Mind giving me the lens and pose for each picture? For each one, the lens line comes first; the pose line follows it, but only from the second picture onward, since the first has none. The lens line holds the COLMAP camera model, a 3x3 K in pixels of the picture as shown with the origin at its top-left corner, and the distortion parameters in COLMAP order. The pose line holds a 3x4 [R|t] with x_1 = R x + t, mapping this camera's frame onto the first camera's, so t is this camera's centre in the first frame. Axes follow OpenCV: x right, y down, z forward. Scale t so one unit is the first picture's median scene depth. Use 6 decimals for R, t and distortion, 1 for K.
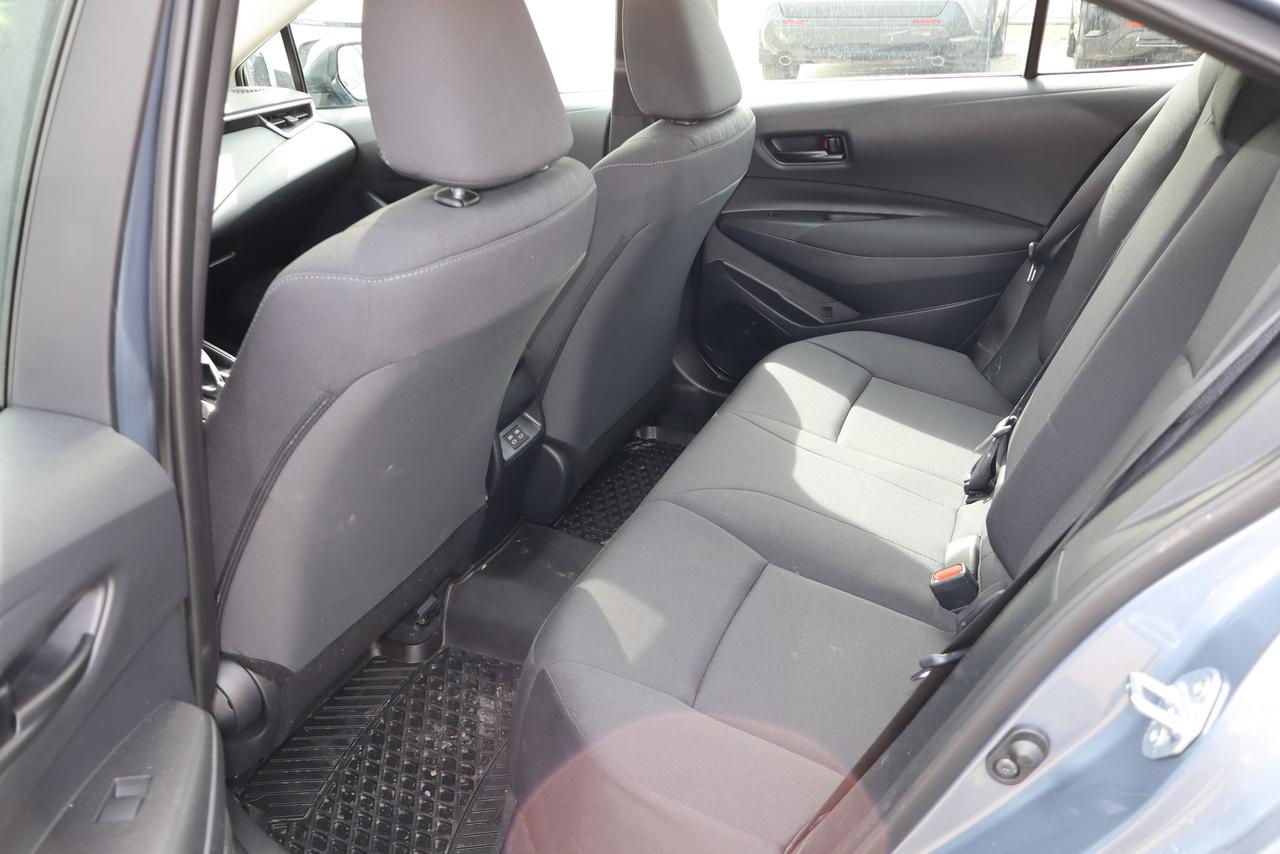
lens RADIAL K [[1092.6, 0, 647.5], [0, 1092.6, 432.0], [0, 0, 1]] dist [0.016164, -0.009831]
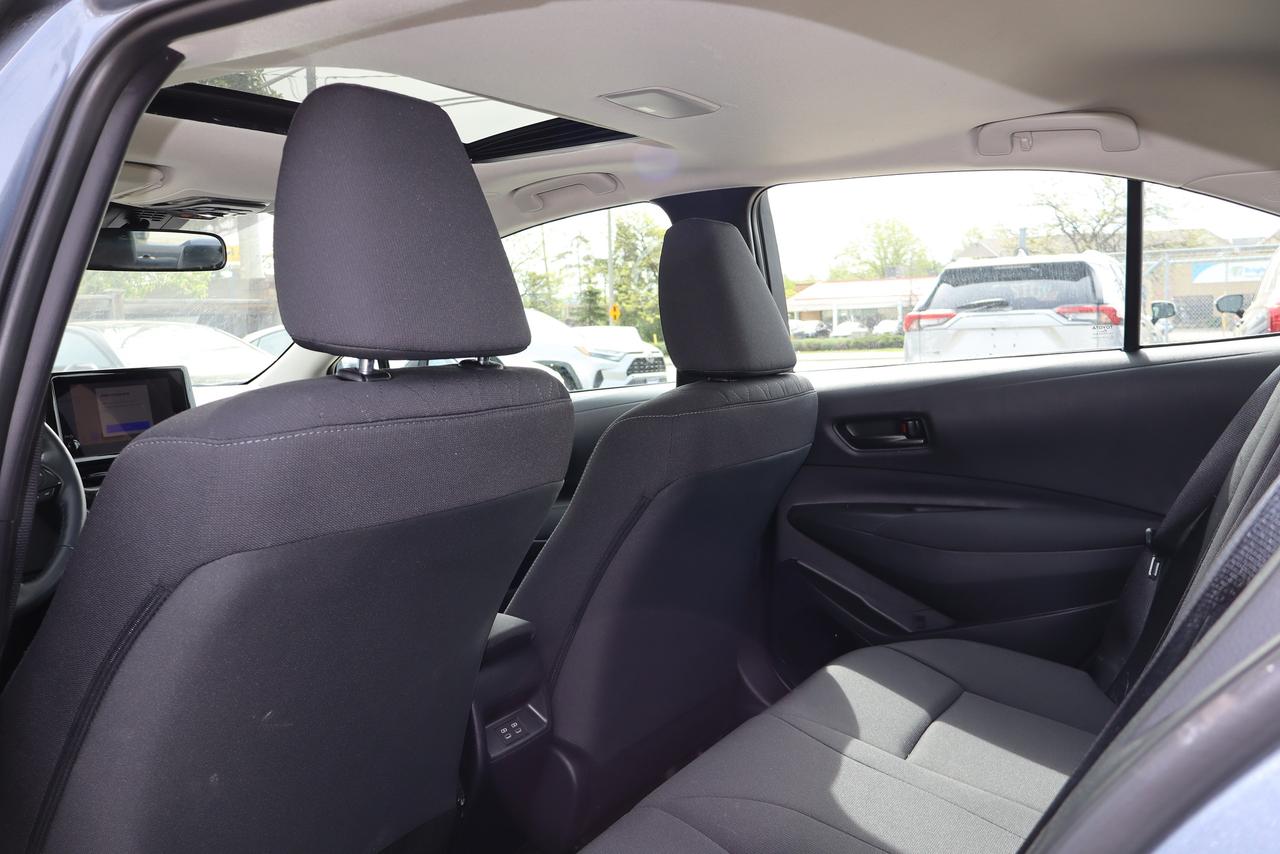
lens RADIAL K [[1092.6, 0, 638.5], [0, 1092.6, 422.4], [0, 0, 1]] dist [0.016164, -0.009831]
pose [[0.987240, 0.007932, -0.159039, 0.099089], [-0.061641, 0.939928, -0.335763, 0.053481], [0.146822, 0.341282, 0.928423, 0.143006]]
